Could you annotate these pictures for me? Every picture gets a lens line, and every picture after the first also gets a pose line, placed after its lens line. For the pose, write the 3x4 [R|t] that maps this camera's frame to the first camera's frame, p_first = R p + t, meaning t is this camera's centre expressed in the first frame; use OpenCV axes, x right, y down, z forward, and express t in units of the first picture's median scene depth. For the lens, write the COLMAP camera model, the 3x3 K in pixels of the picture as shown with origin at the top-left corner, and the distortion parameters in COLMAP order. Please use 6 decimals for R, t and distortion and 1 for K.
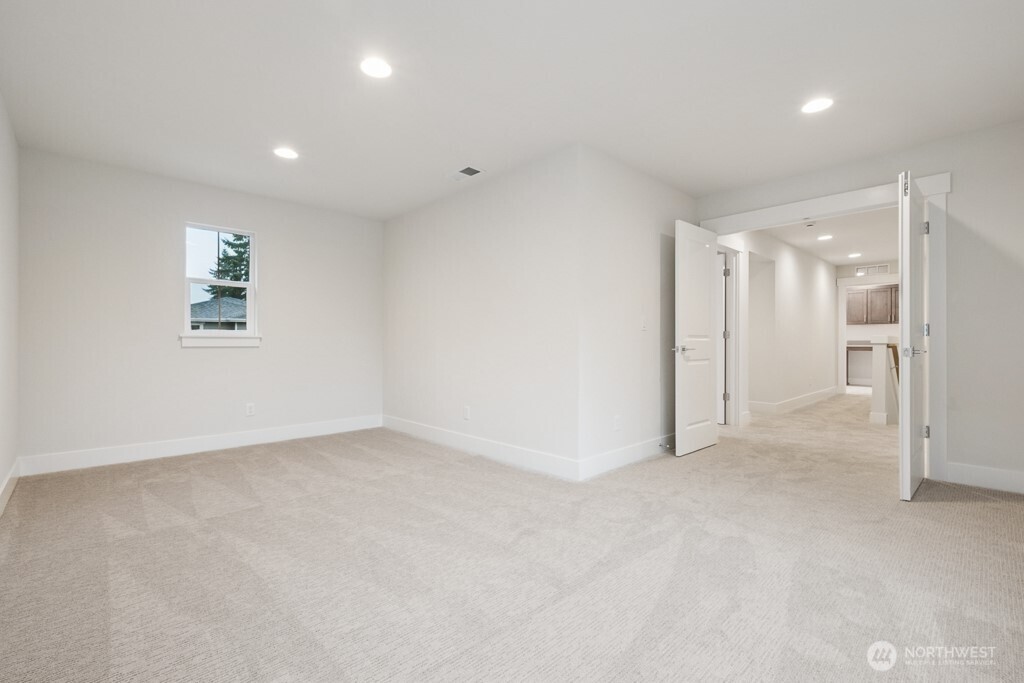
lens RADIAL K [[457.5, 0, 503.8], [0, 457.5, 341.2], [0, 0, 1]] dist [0.018187, -0.006030]
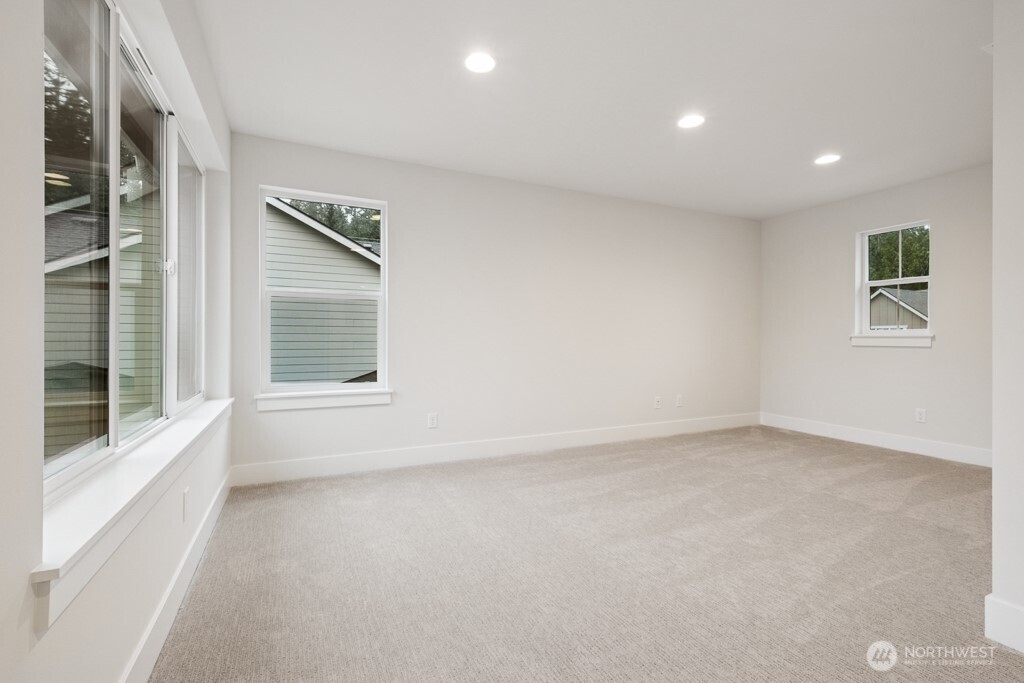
lens RADIAL K [[457.5, 0, 506.9], [0, 457.5, 339.7], [0, 0, 1]] dist [0.018187, -0.006030]
pose [[-0.315315, 0.001609, -0.948986, 0.704564], [-0.001563, 0.999996, 0.002215, -0.004153], [0.948986, 0.002182, -0.315311, 0.614689]]
